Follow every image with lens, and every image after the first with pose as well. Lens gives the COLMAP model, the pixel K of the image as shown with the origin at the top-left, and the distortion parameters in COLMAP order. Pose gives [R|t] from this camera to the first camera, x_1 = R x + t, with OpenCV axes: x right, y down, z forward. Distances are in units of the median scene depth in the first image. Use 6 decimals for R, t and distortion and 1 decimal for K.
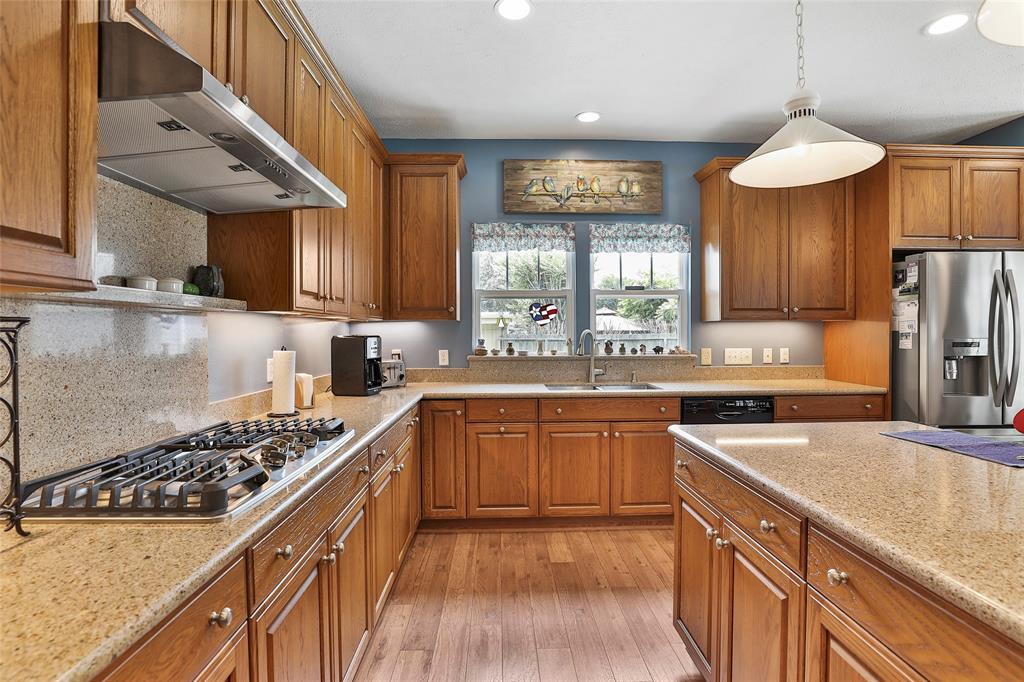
lens RADIAL K [[496.9, 0, 516.8], [0, 496.9, 336.5], [0, 0, 1]] dist [-0.035853, 0.009135]
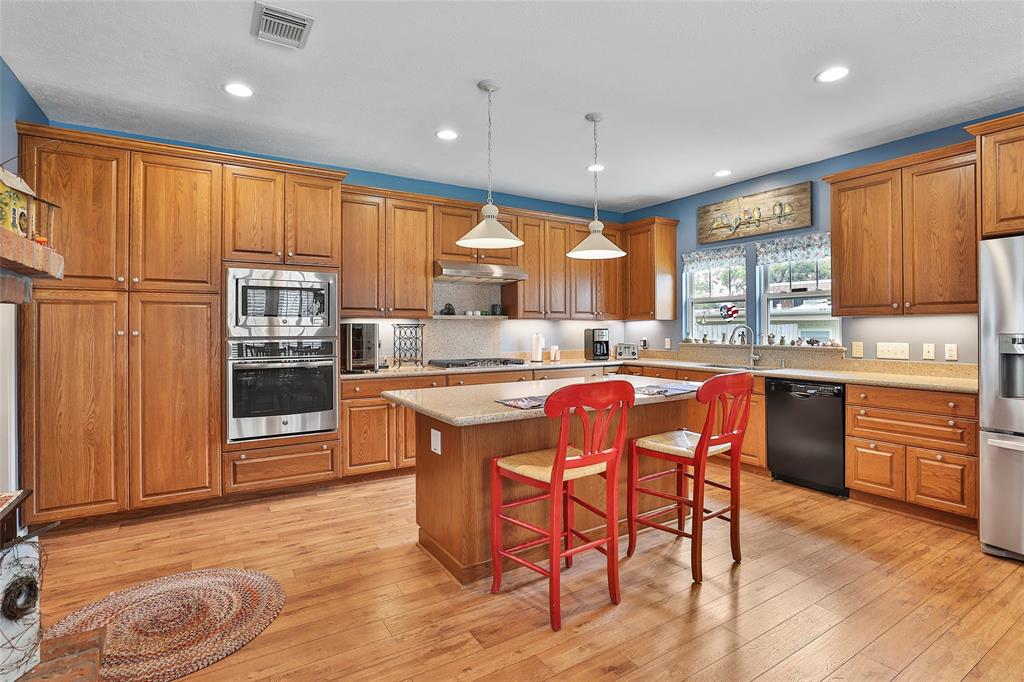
lens RADIAL K [[496.9, 0, 515.3], [0, 496.9, 329.5], [0, 0, 1]] dist [-0.035853, 0.009135]
pose [[0.498911, 0.004186, -0.866643, 1.020243], [-0.006423, 0.999979, 0.001132, 0.000497], [0.866630, 0.005002, 0.498927, -0.196353]]
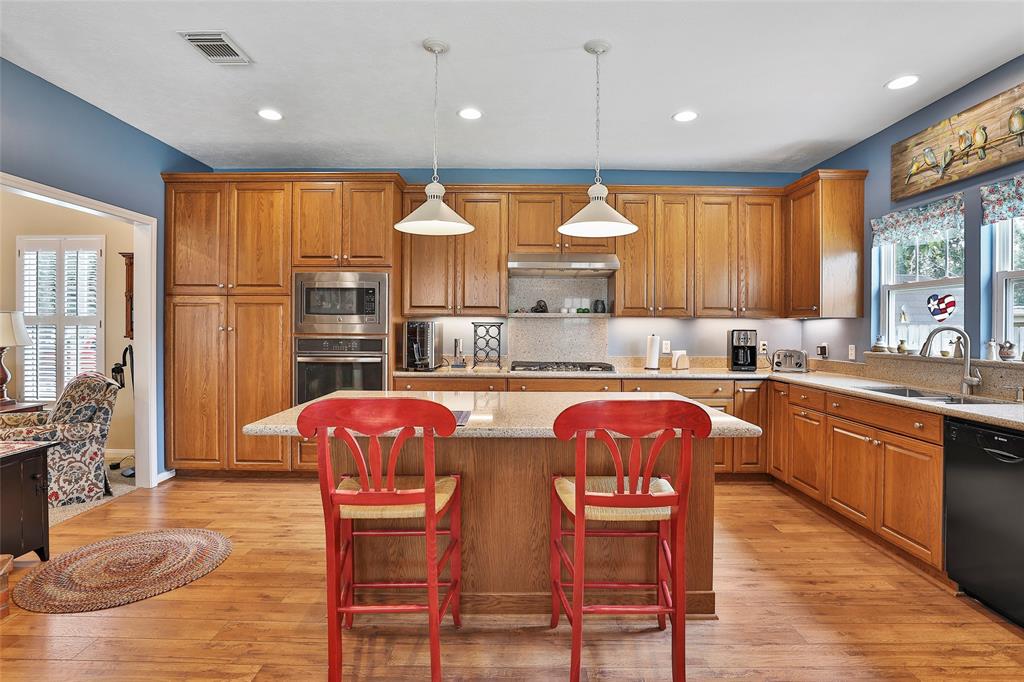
lens RADIAL K [[496.9, 0, 516.4], [0, 496.9, 331.7], [0, 0, 1]] dist [-0.035853, 0.009135]
pose [[-0.037721, 0.012392, -0.999211, 0.991639], [-0.014449, 0.999812, 0.012945, -0.004745], [0.999184, 0.014926, -0.037534, 0.341184]]
